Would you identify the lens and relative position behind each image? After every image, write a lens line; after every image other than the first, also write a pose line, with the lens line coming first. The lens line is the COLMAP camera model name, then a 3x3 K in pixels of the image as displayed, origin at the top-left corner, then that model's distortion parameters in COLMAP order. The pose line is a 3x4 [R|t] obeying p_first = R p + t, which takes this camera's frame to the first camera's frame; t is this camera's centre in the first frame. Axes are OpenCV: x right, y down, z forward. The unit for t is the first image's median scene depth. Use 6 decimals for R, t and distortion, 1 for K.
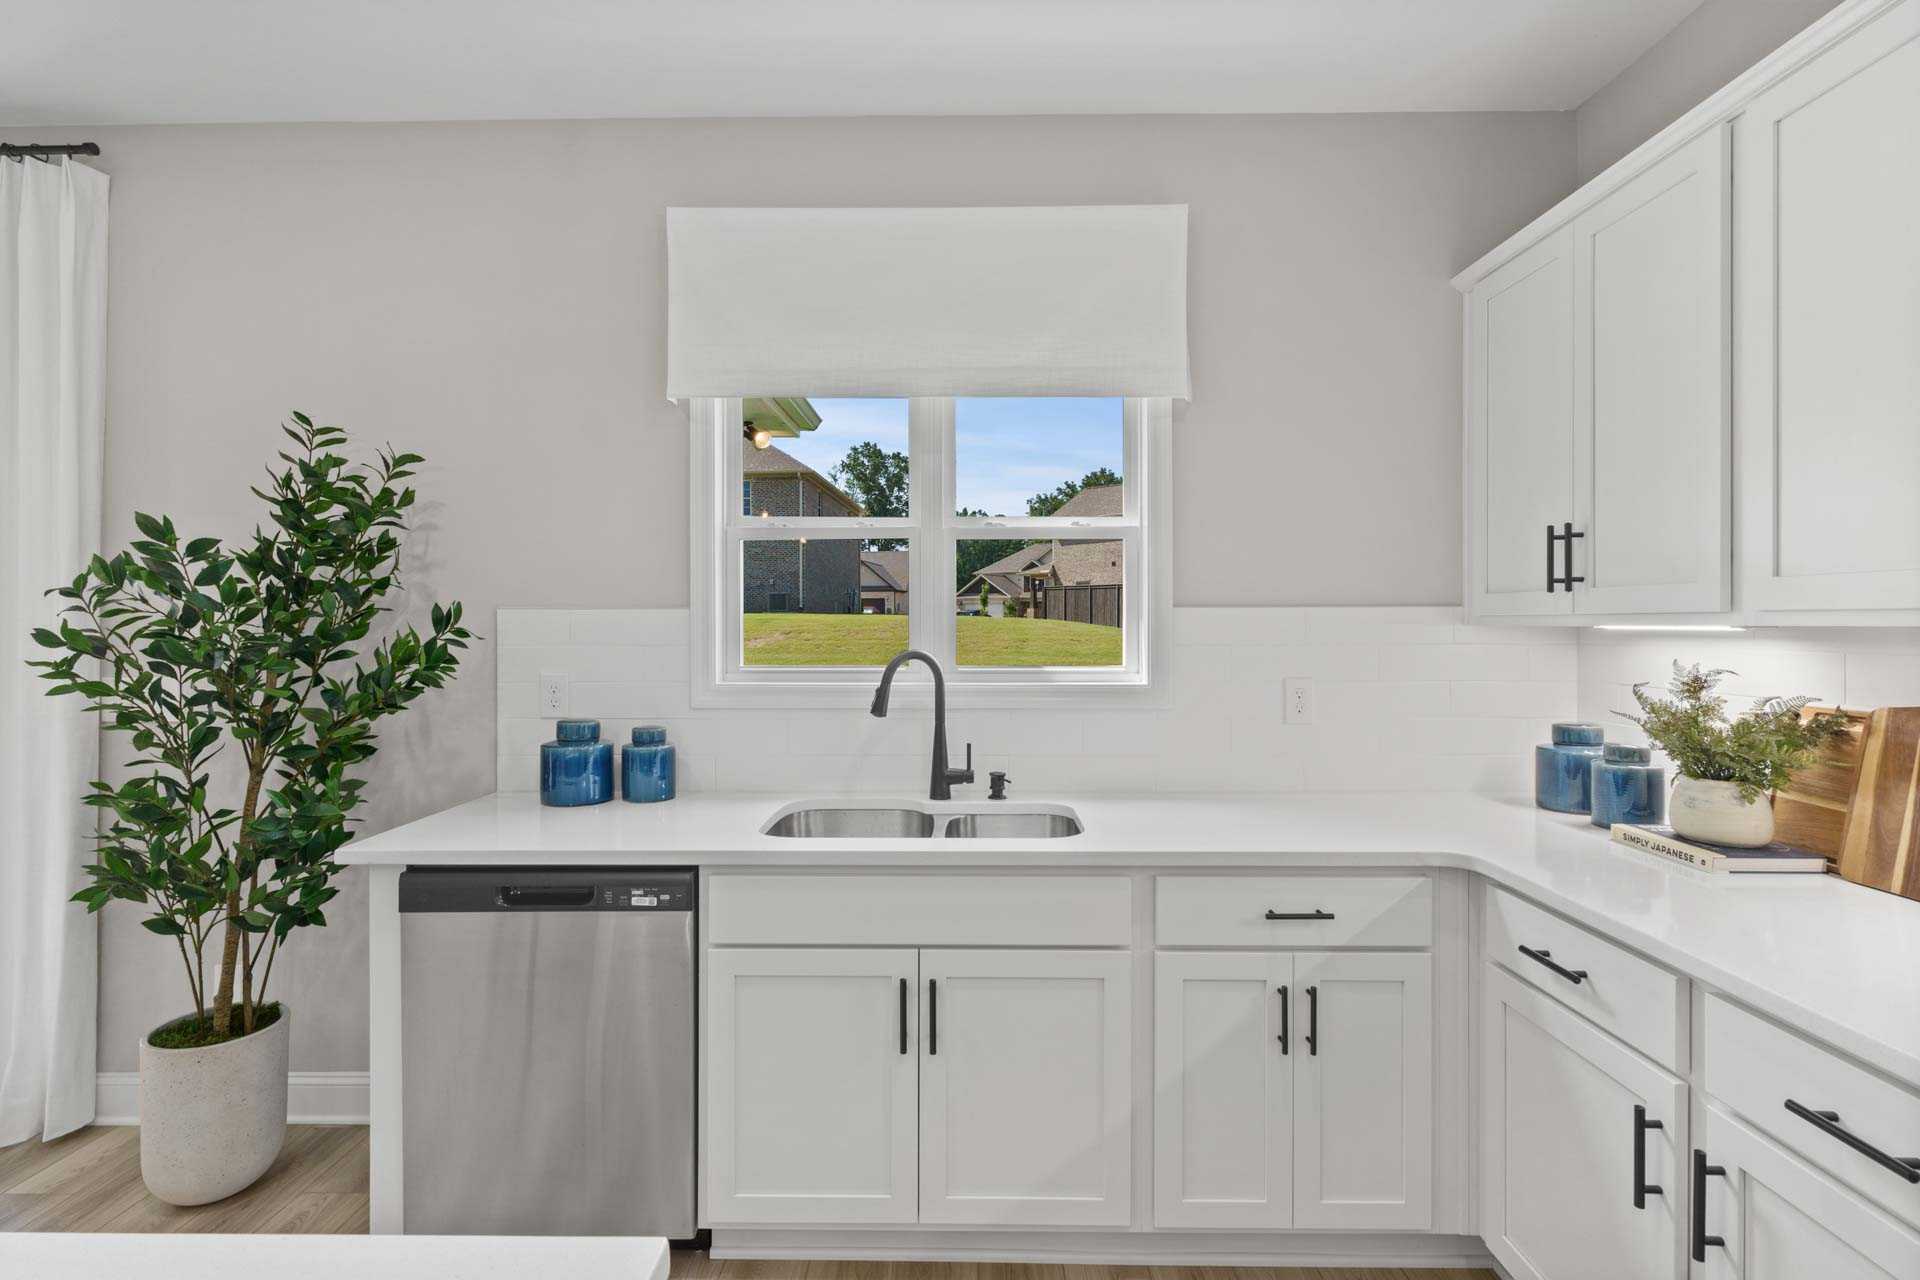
lens RADIAL K [[923.8, 0, 951.5], [0, 923.8, 630.9], [0, 0, 1]] dist [0.000314, 0.000077]
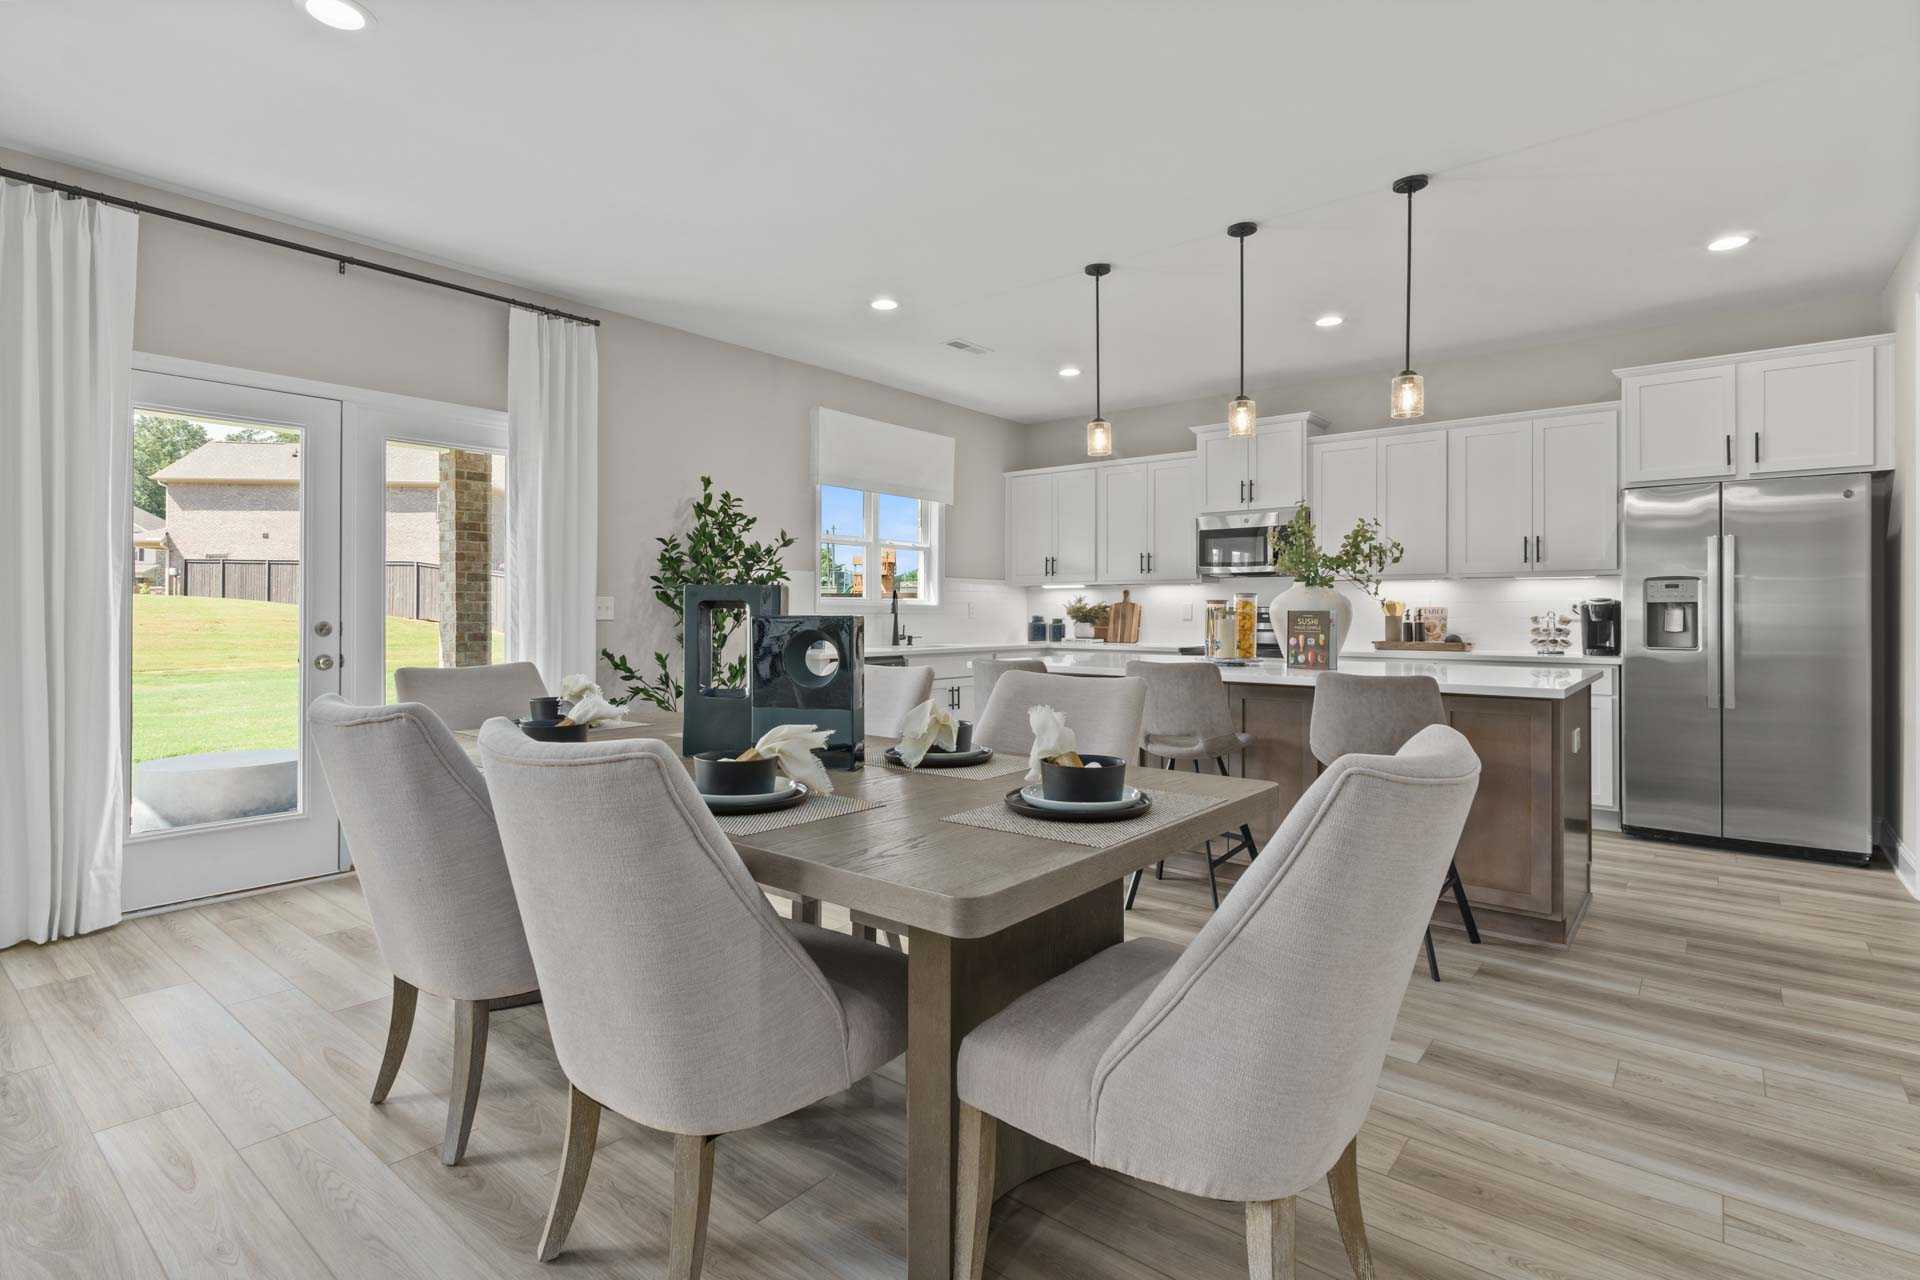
lens RADIAL K [[923.8, 0, 951.8], [0, 923.8, 624.7], [0, 0, 1]] dist [0.000314, 0.000077]
pose [[0.627761, -0.006982, 0.778375, -2.031575], [0.001439, 0.999968, 0.007809, 0.101418], [-0.778405, -0.003782, 0.627752, -0.825295]]
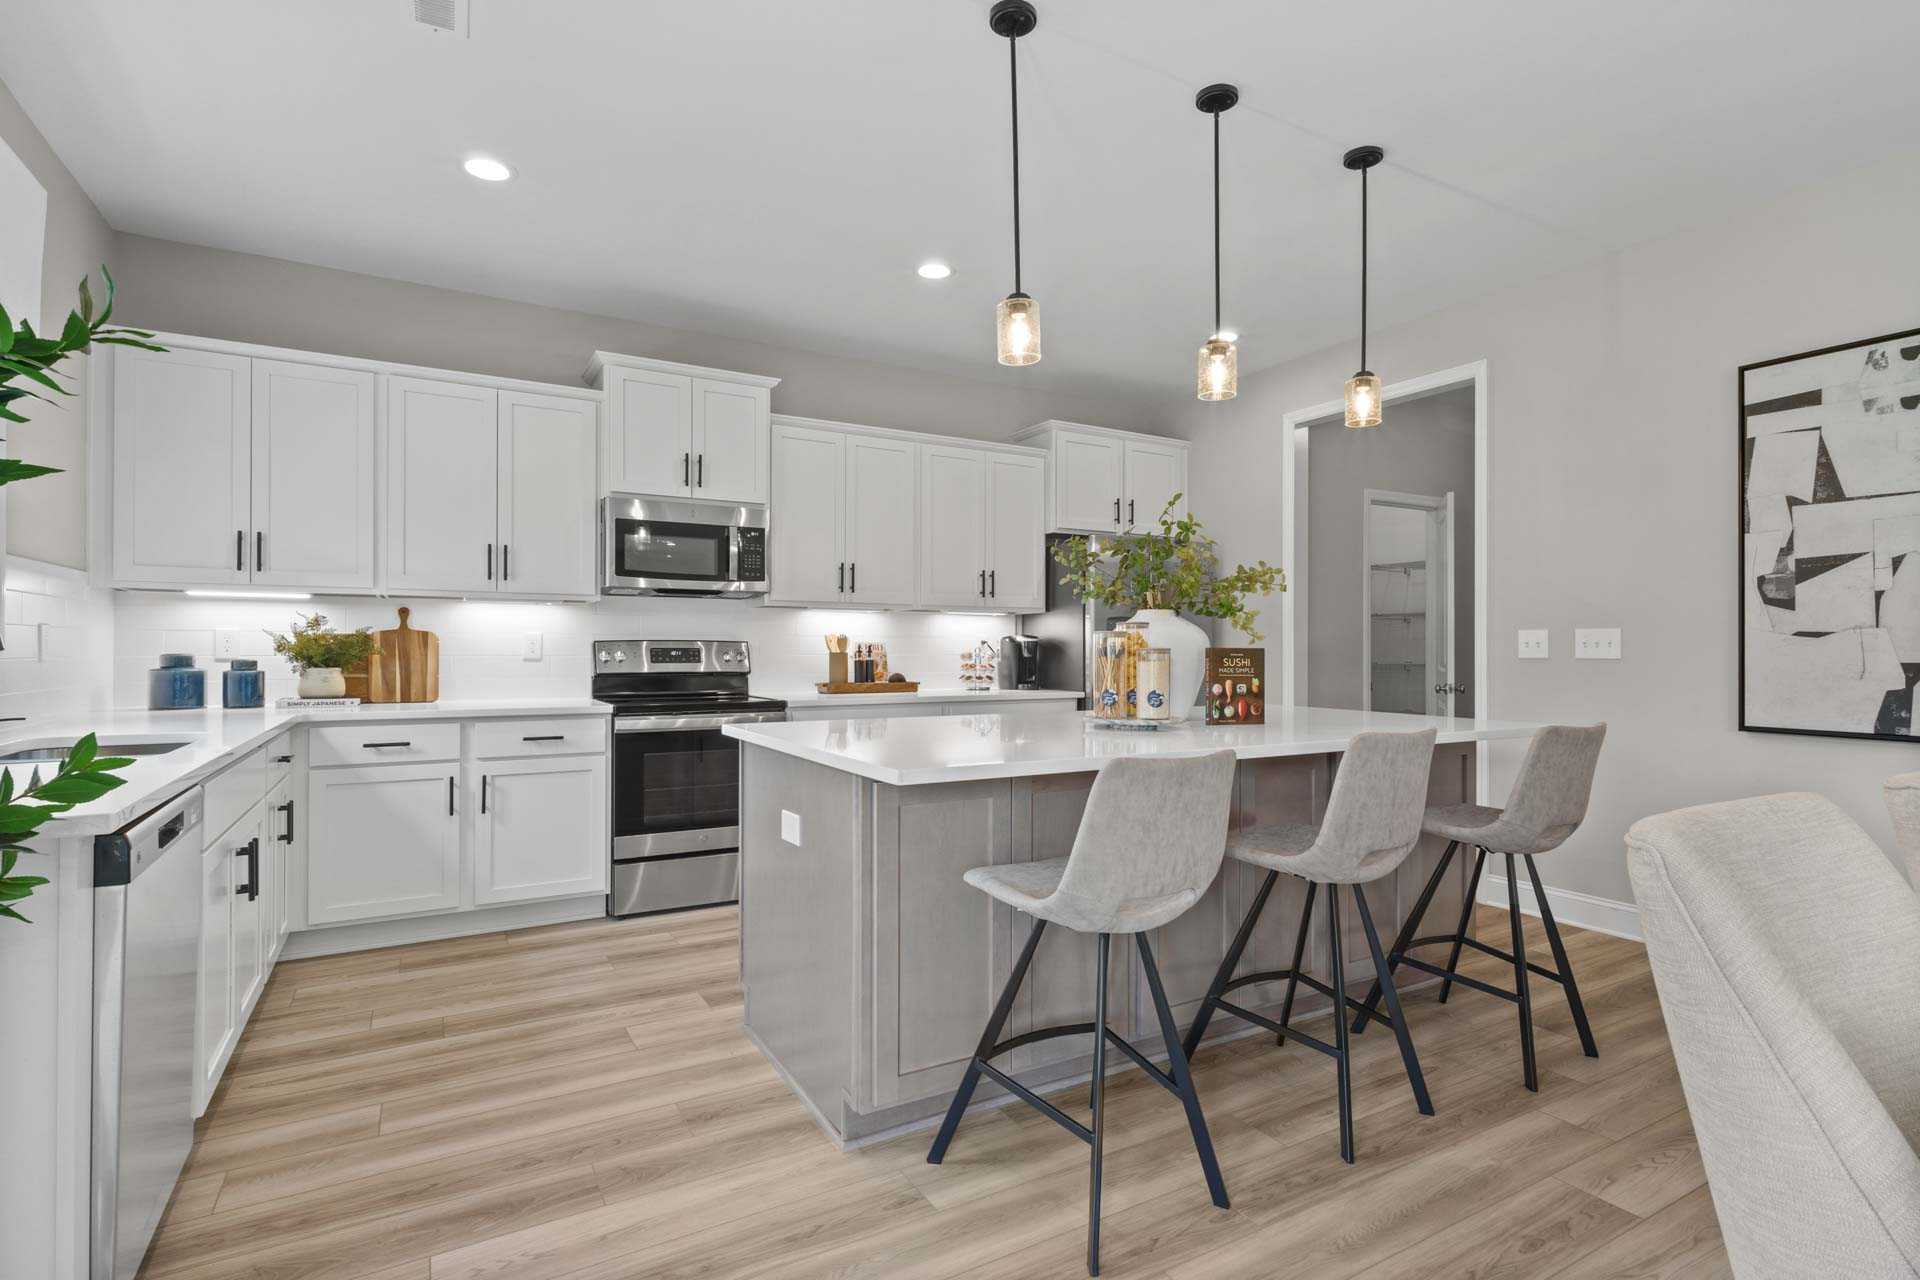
lens RADIAL K [[923.8, 0, 963.9], [0, 923.8, 644.2], [0, 0, 1]] dist [0.000314, 0.000077]
pose [[-0.506638, 0.005742, 0.862140, -1.271497], [0.003037, 0.999984, -0.004875, 0.090684], [-0.862154, 0.000149, -0.506647, 0.610952]]
